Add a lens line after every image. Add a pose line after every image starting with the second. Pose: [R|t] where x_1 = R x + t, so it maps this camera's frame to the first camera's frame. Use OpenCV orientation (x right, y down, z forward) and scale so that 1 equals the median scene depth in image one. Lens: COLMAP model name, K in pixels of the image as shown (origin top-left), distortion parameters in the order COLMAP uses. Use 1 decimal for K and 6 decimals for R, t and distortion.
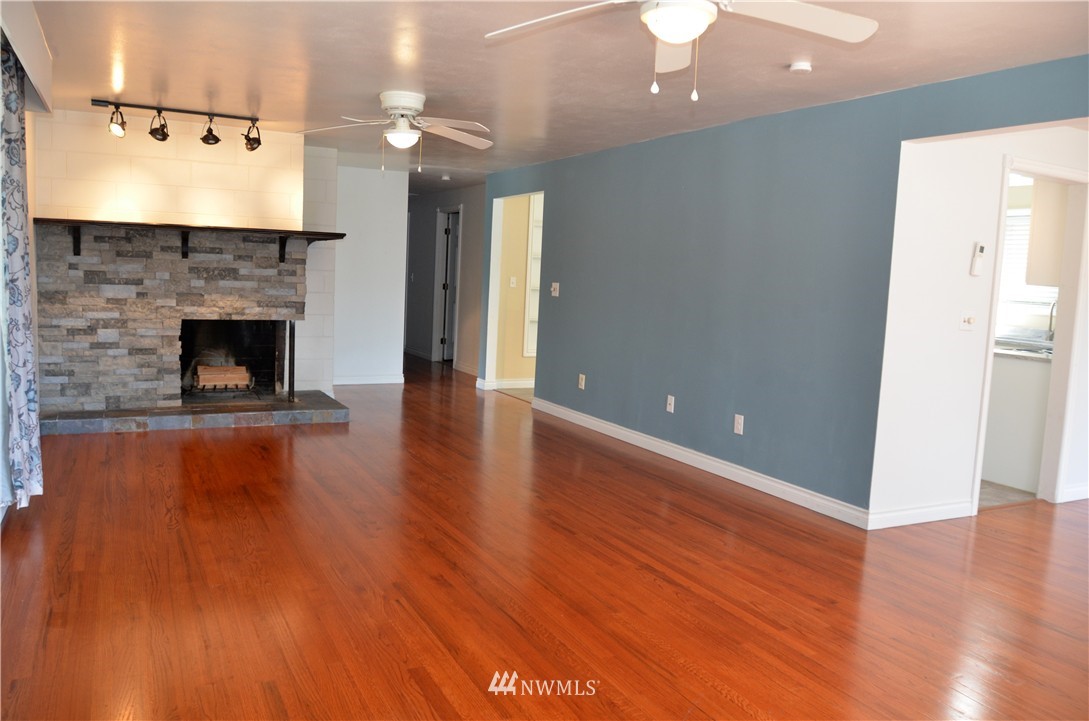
lens RADIAL K [[827.1, 0, 545.4], [0, 827.1, 361.0], [0, 0, 1]] dist [-0.038994, 0.000472]
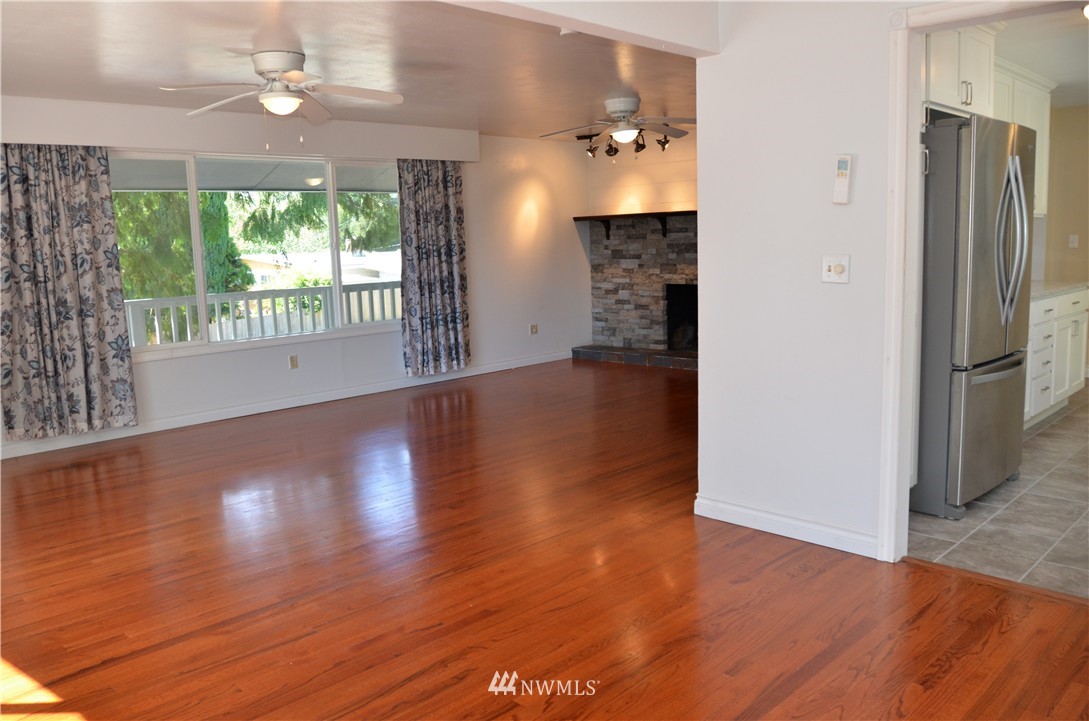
lens RADIAL K [[827.1, 0, 505.2], [0, 827.1, 353.1], [0, 0, 1]] dist [-0.038994, 0.000472]
pose [[0.307636, 0.074752, -0.948563, 0.962988], [-0.062726, 0.996334, 0.058173, -0.001084], [0.949434, 0.041604, 0.311197, 0.447752]]
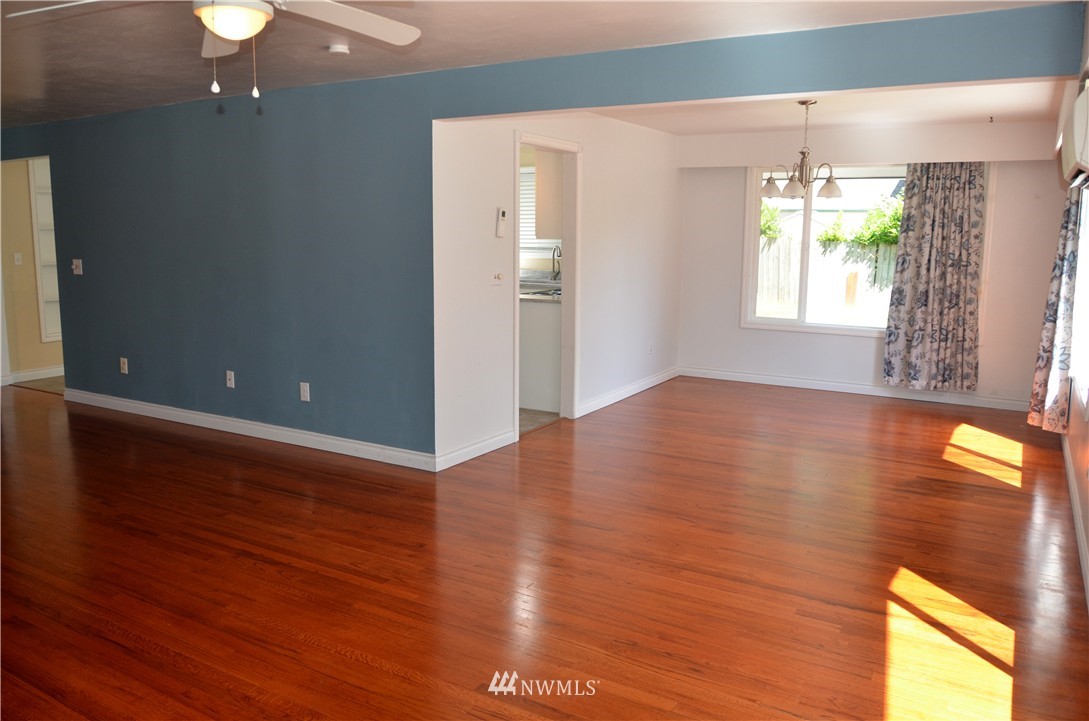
lens RADIAL K [[827.1, 0, 537.4], [0, 827.1, 361.3], [0, 0, 1]] dist [-0.038994, 0.000472]
pose [[0.852123, -0.122020, 0.508919, -0.035092], [0.089244, 0.992076, 0.088434, -0.025133], [-0.515677, -0.029939, 0.856260, -0.020601]]
